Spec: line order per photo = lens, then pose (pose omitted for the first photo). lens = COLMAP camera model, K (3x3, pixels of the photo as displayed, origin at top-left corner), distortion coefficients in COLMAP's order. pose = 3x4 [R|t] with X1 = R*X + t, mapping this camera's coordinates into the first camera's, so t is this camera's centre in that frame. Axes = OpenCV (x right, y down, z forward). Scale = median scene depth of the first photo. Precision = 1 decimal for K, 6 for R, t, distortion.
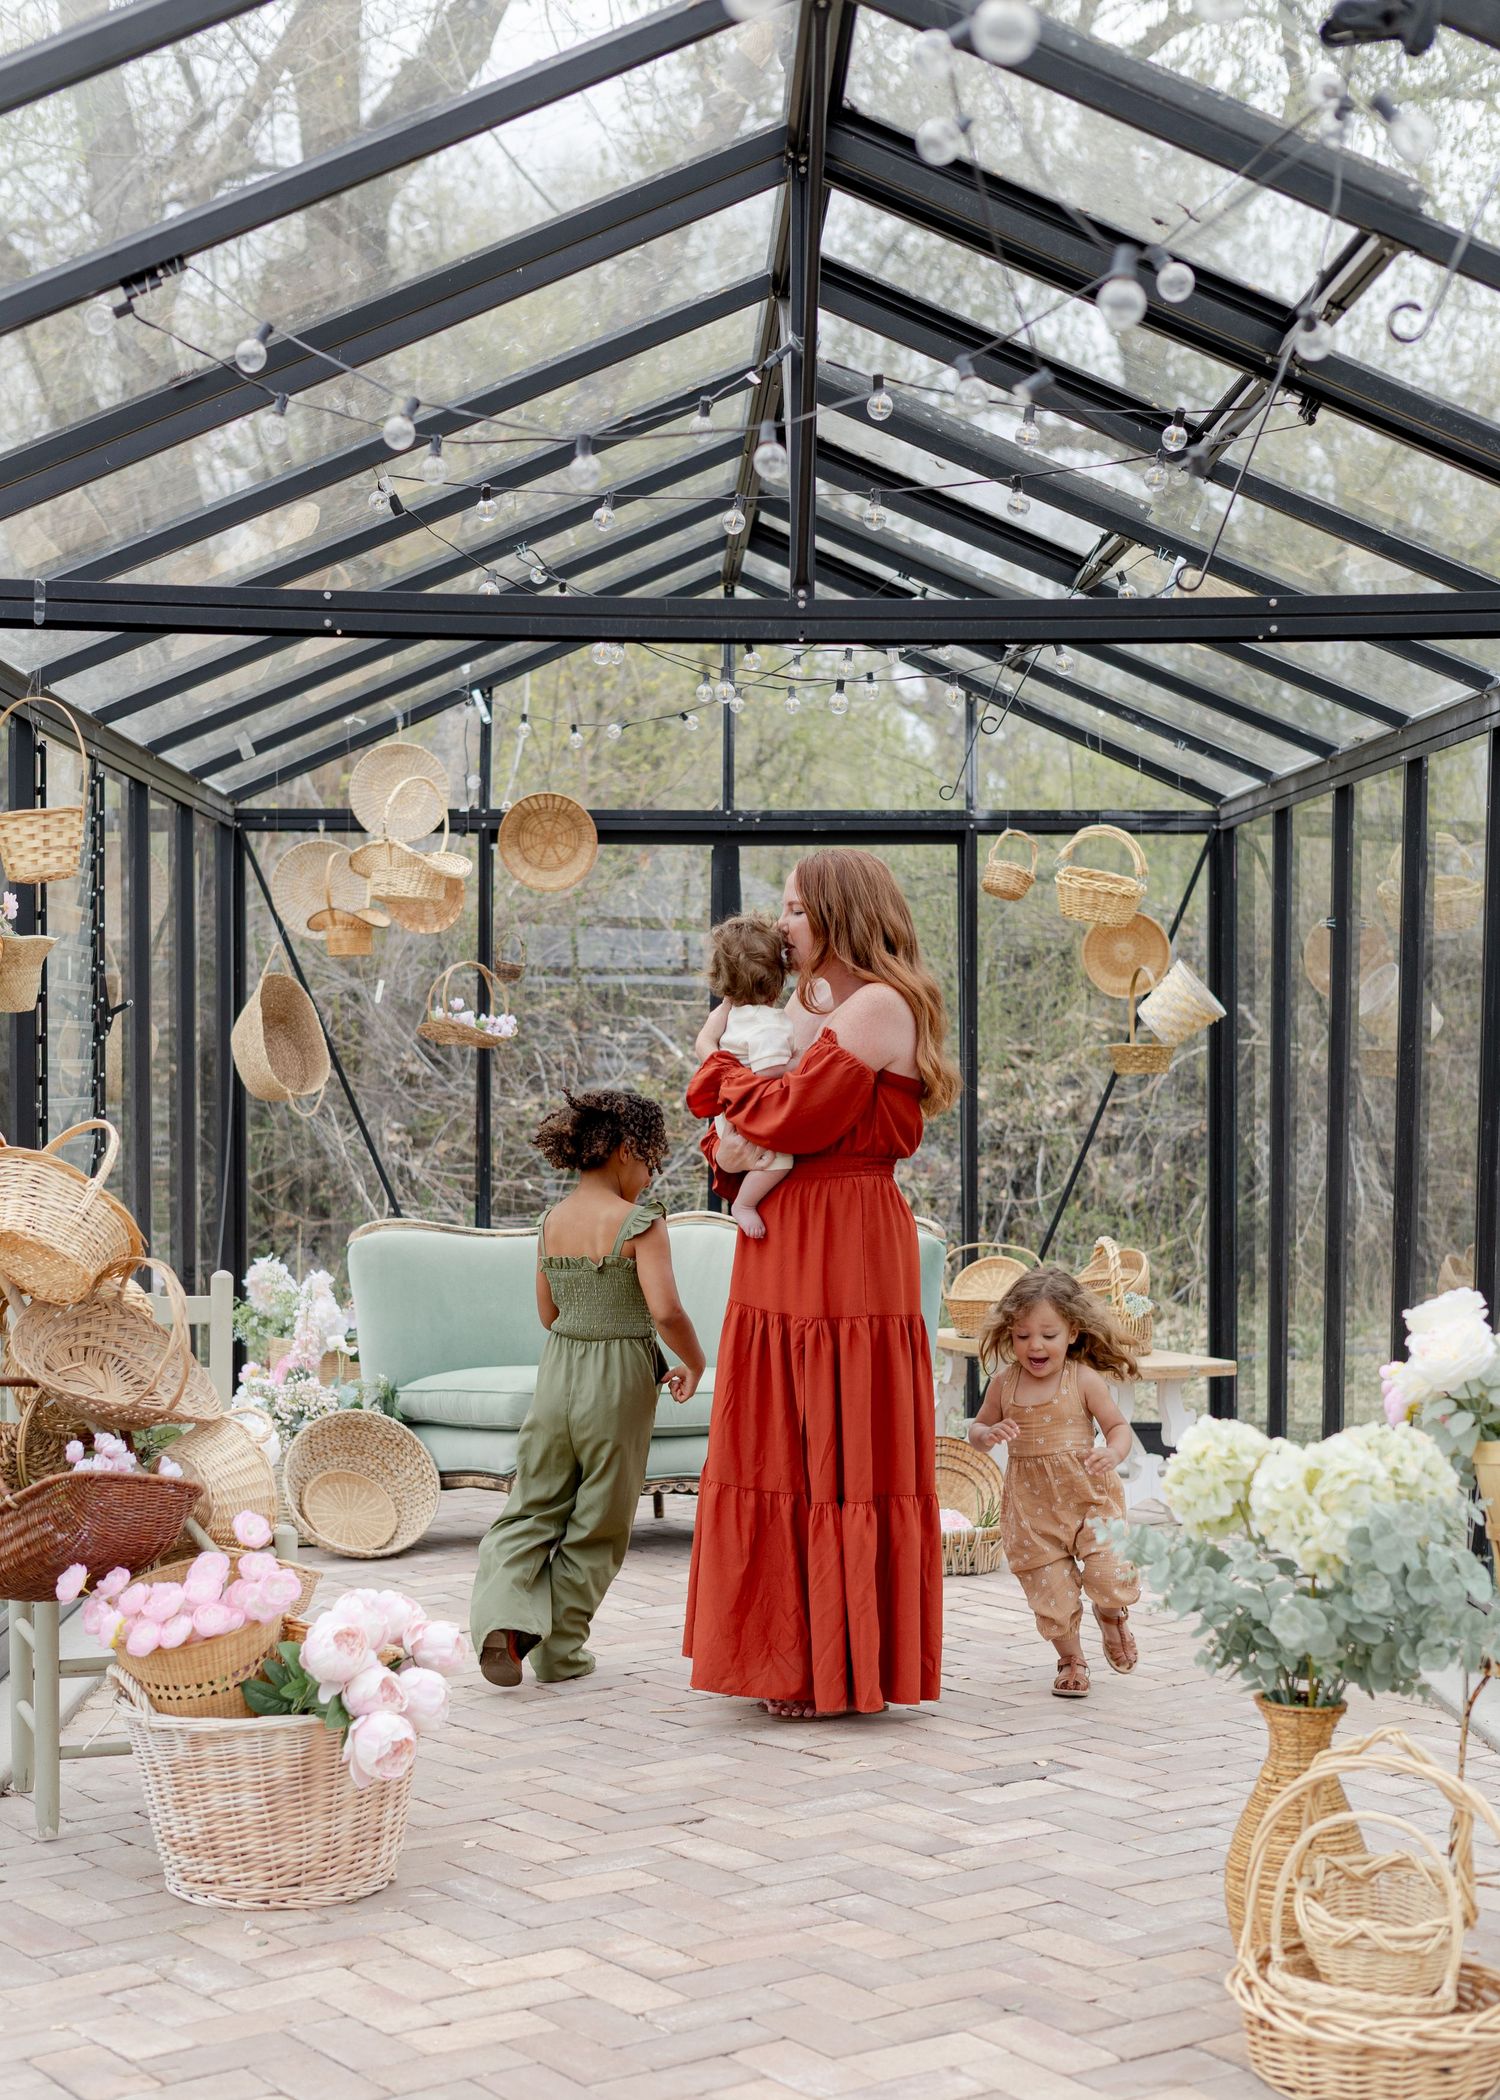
lens RADIAL K [[3574.5, 0, 744.3], [0, 3574.5, 986.2], [0, 0, 1]] dist [0.005136, 0.022150]
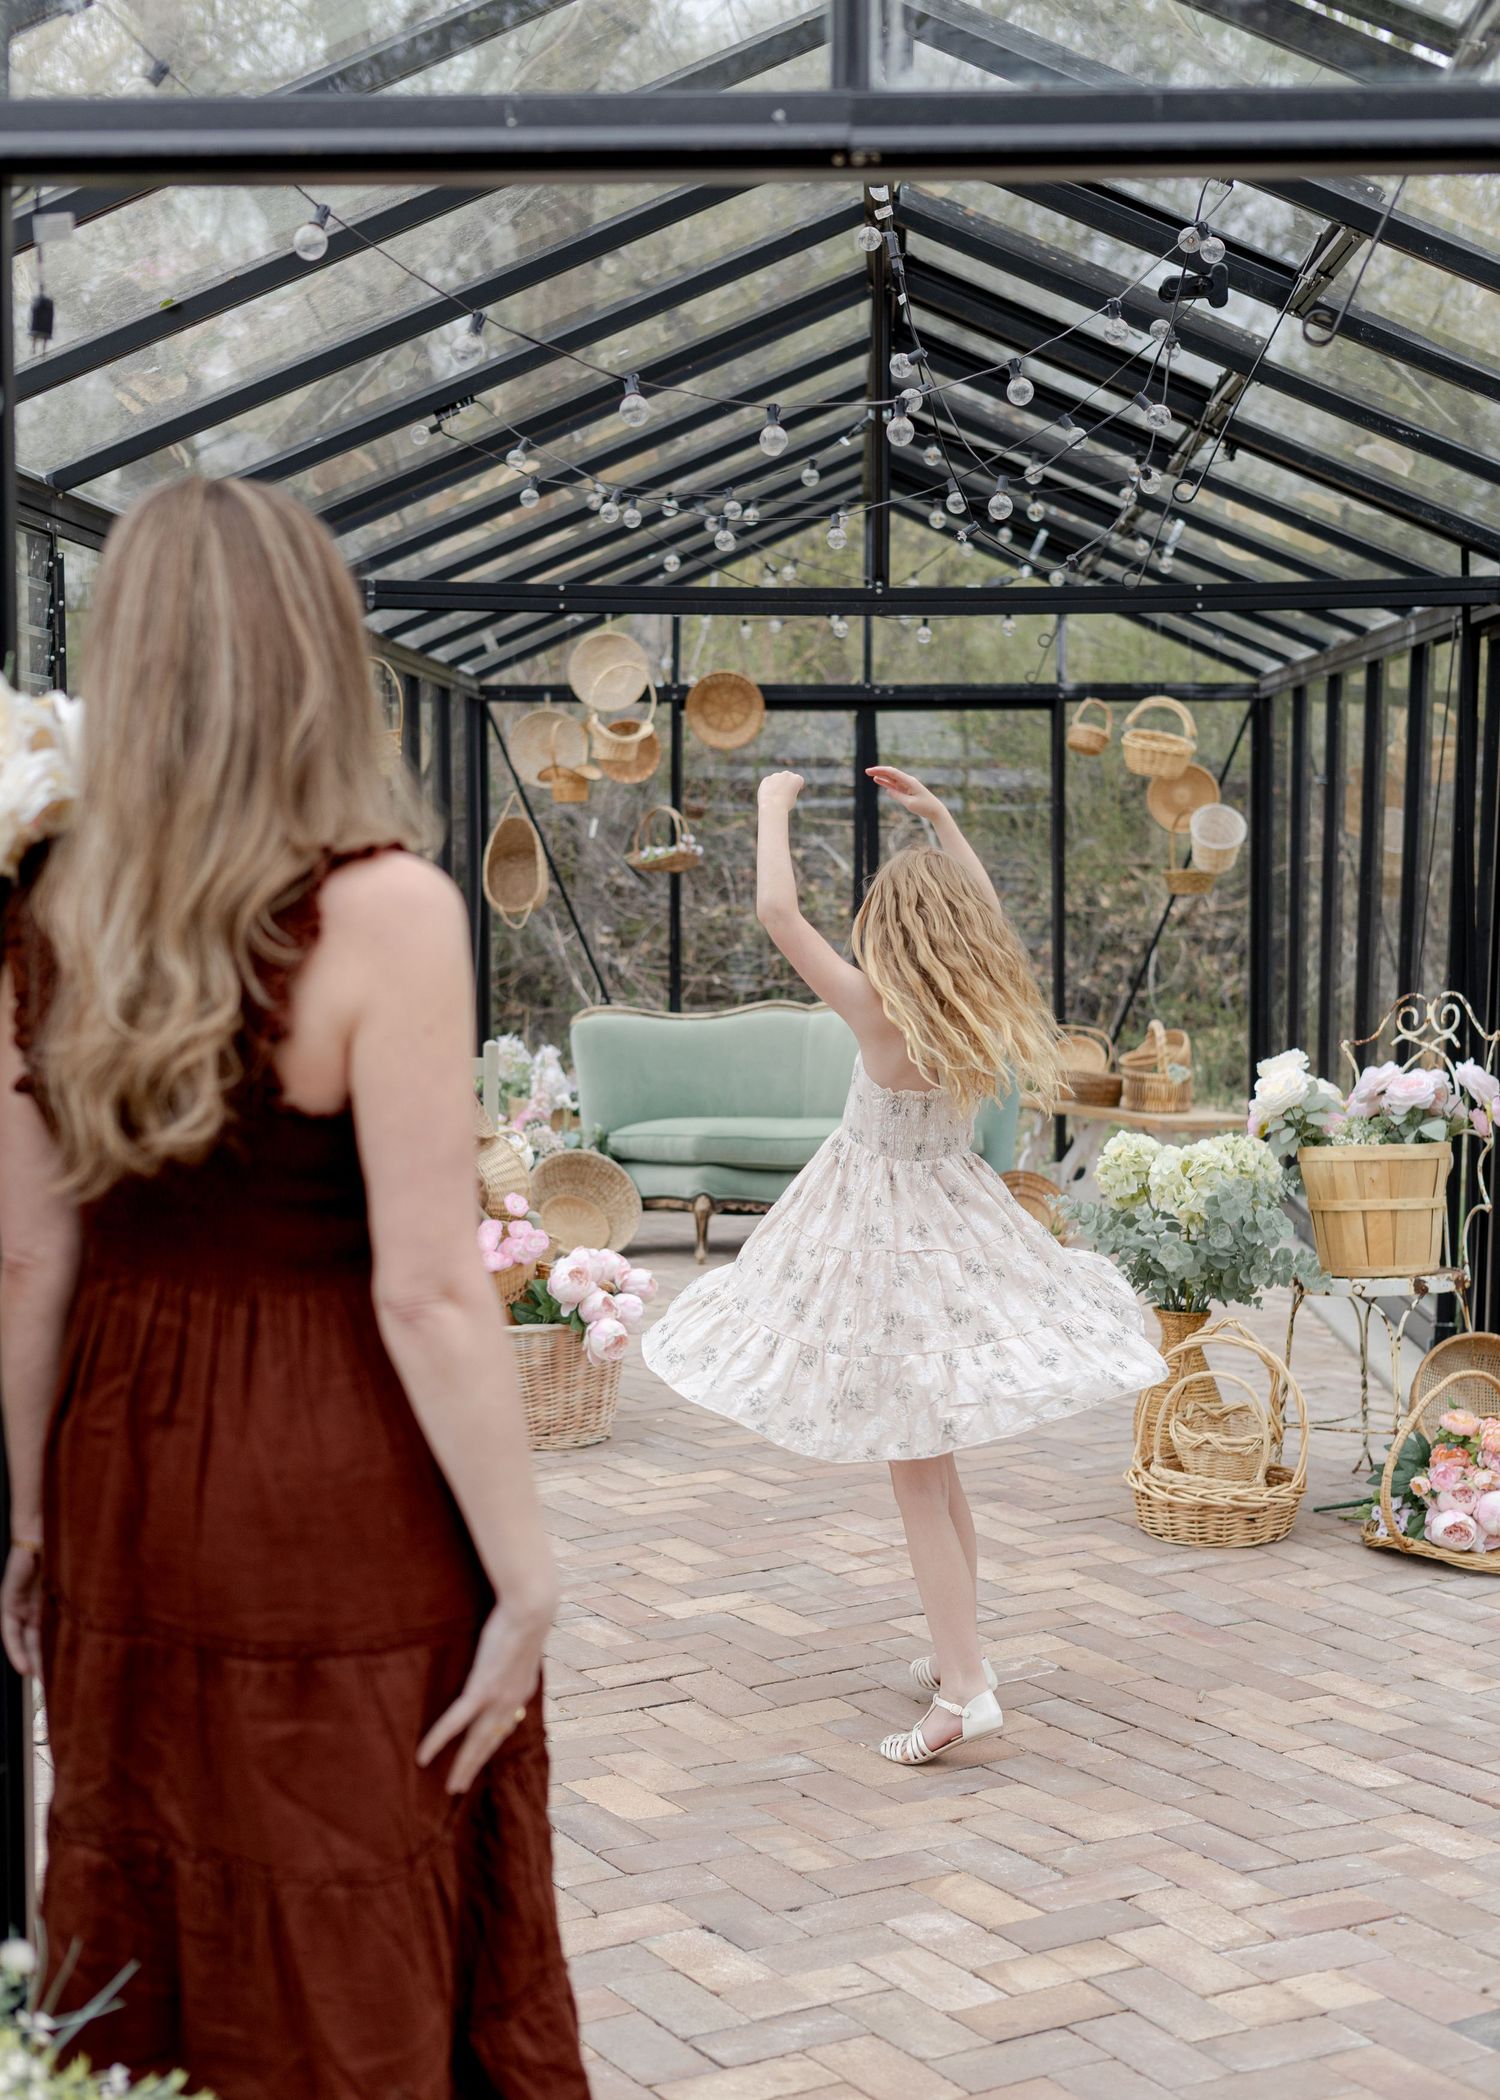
lens RADIAL K [[3574.5, 0, 744.3], [0, 3574.5, 986.2], [0, 0, 1]] dist [0.005136, 0.022150]
pose [[0.998335, 0.000972, -0.057677, 0.025607], [0.002359, 0.998333, 0.057660, -0.015975], [0.057637, -0.057700, 0.996669, -0.275108]]
